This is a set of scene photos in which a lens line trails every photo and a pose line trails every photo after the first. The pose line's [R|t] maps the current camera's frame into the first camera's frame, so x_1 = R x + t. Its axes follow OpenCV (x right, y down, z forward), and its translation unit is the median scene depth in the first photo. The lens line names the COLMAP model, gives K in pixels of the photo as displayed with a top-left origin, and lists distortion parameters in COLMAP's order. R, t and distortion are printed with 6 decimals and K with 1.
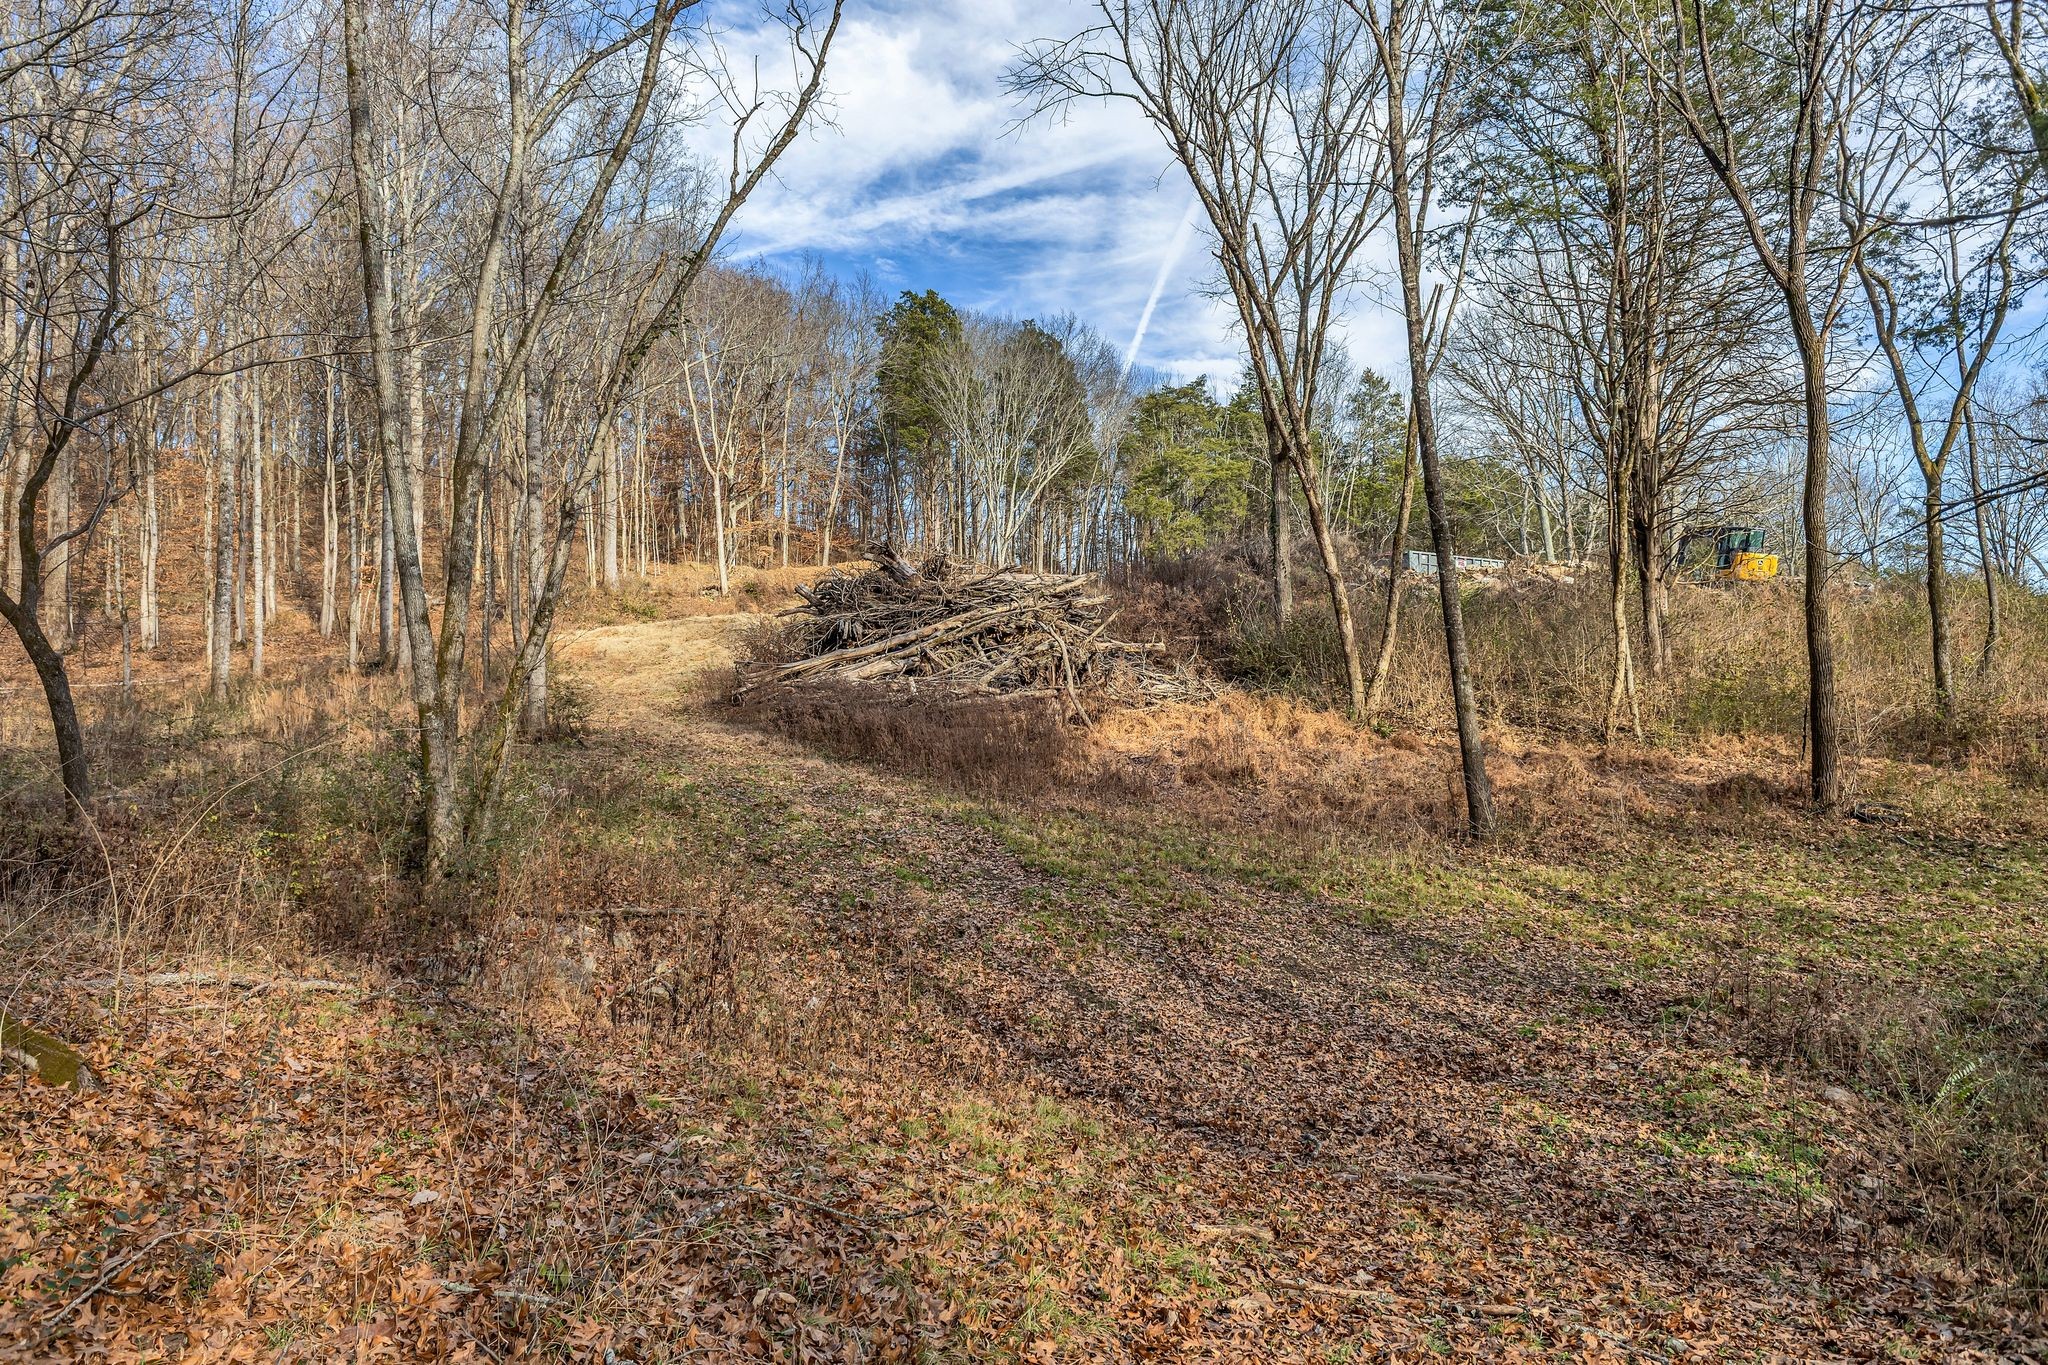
lens RADIAL K [[1334.9, 0, 1024.3], [0, 1334.9, 630.6], [0, 0, 1]] dist [0.001214, -0.001986]
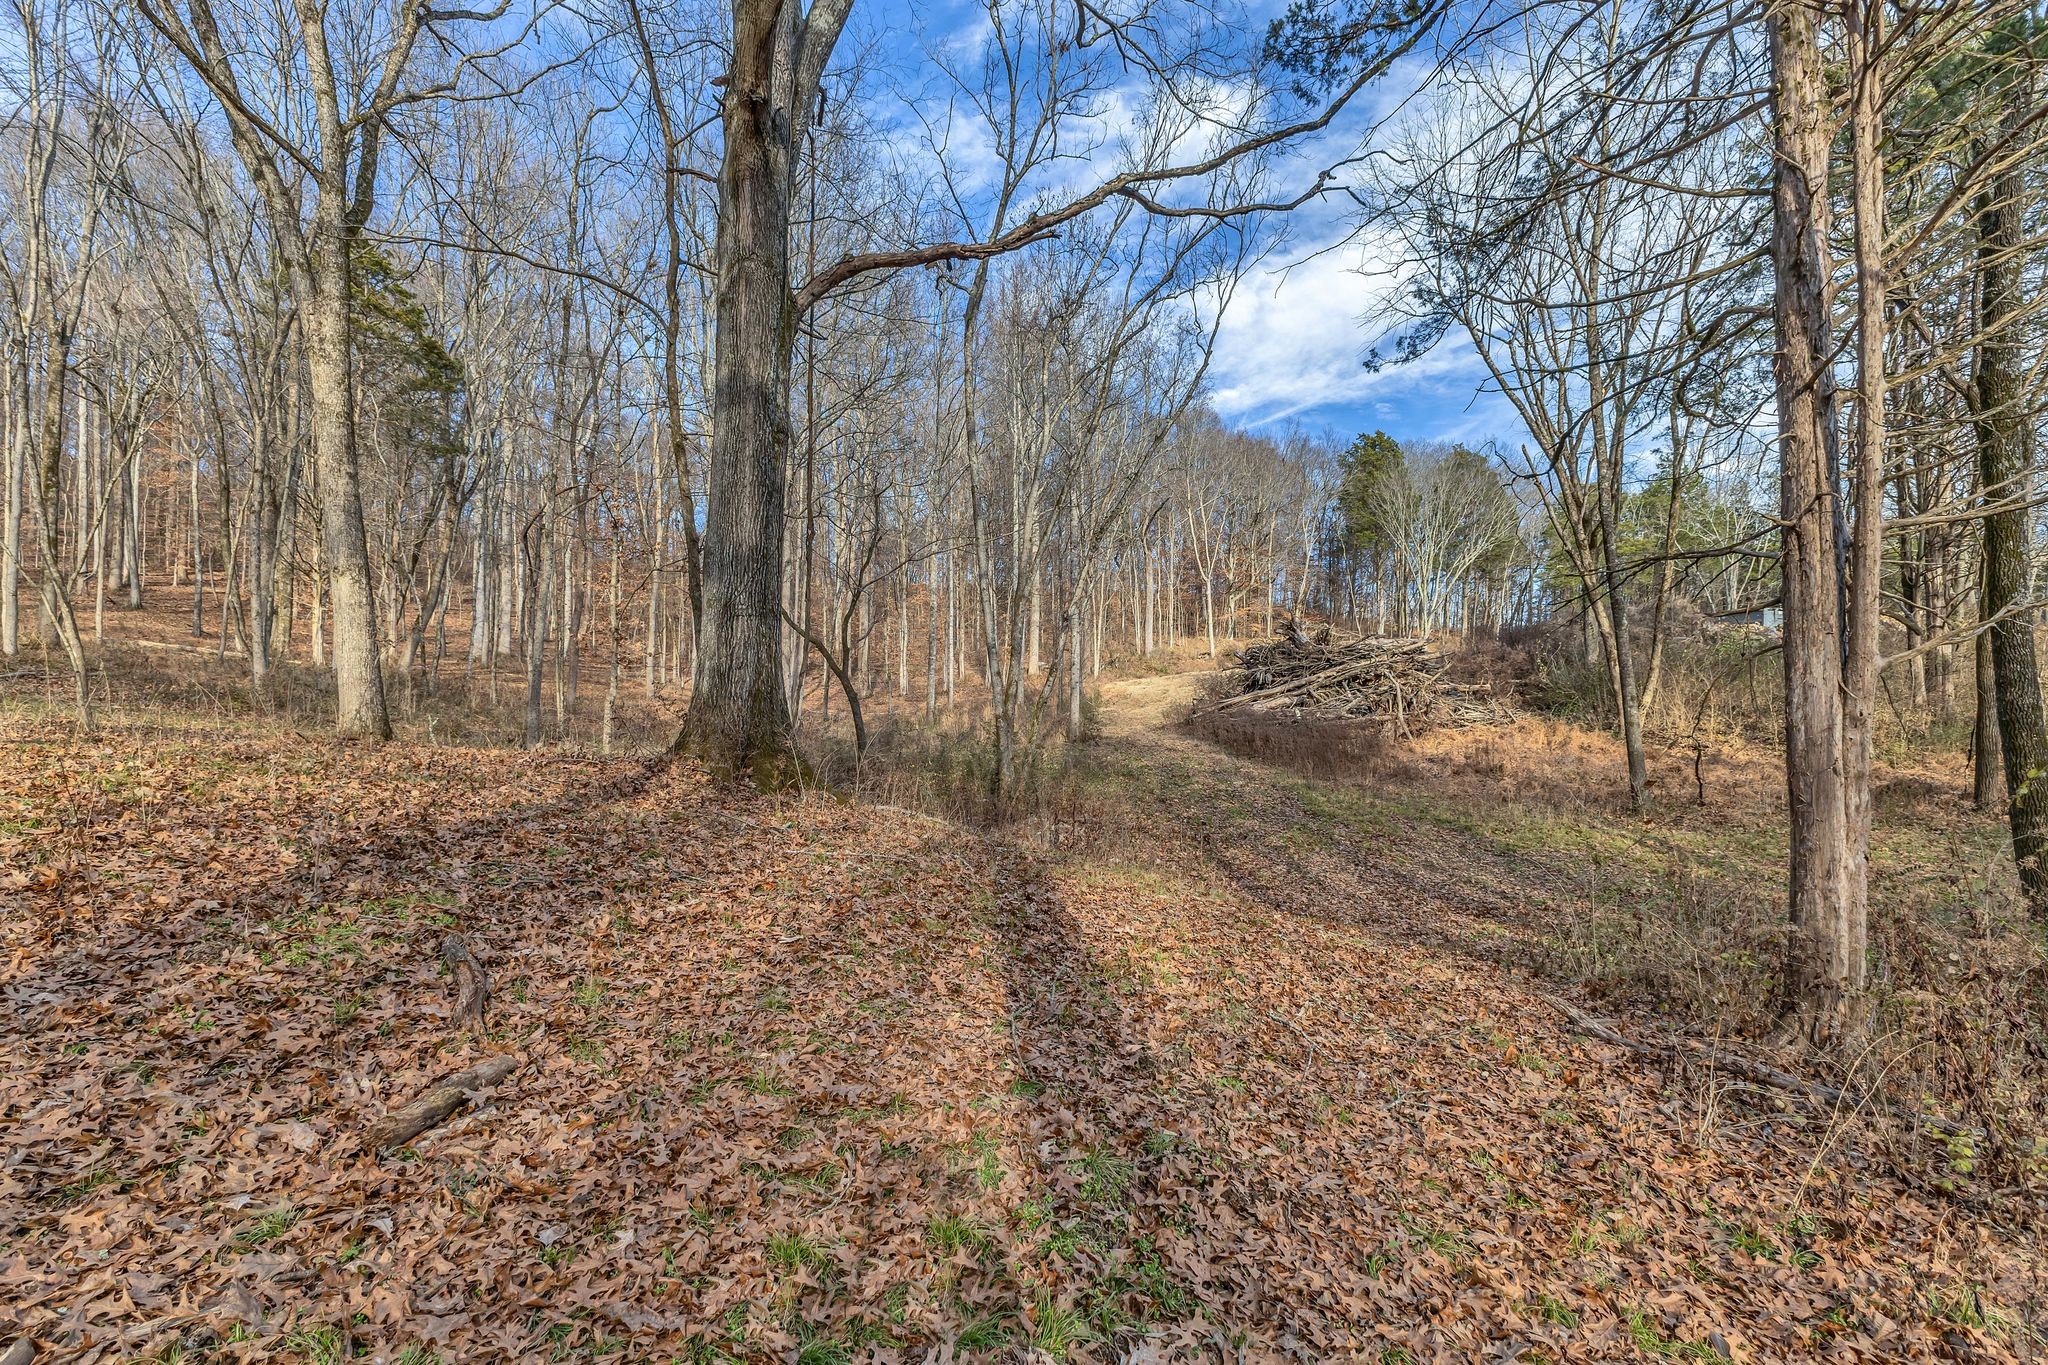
lens RADIAL K [[1637.3, 0, 1062.2], [0, 1637.3, 684.1], [0, 0, 1]] dist [0.002839, -0.012369]
pose [[0.864125, -0.015573, -0.503036, 0.632000], [0.010903, 0.999866, -0.012223, 0.027079], [0.503159, 0.005077, 0.864179, -0.792279]]
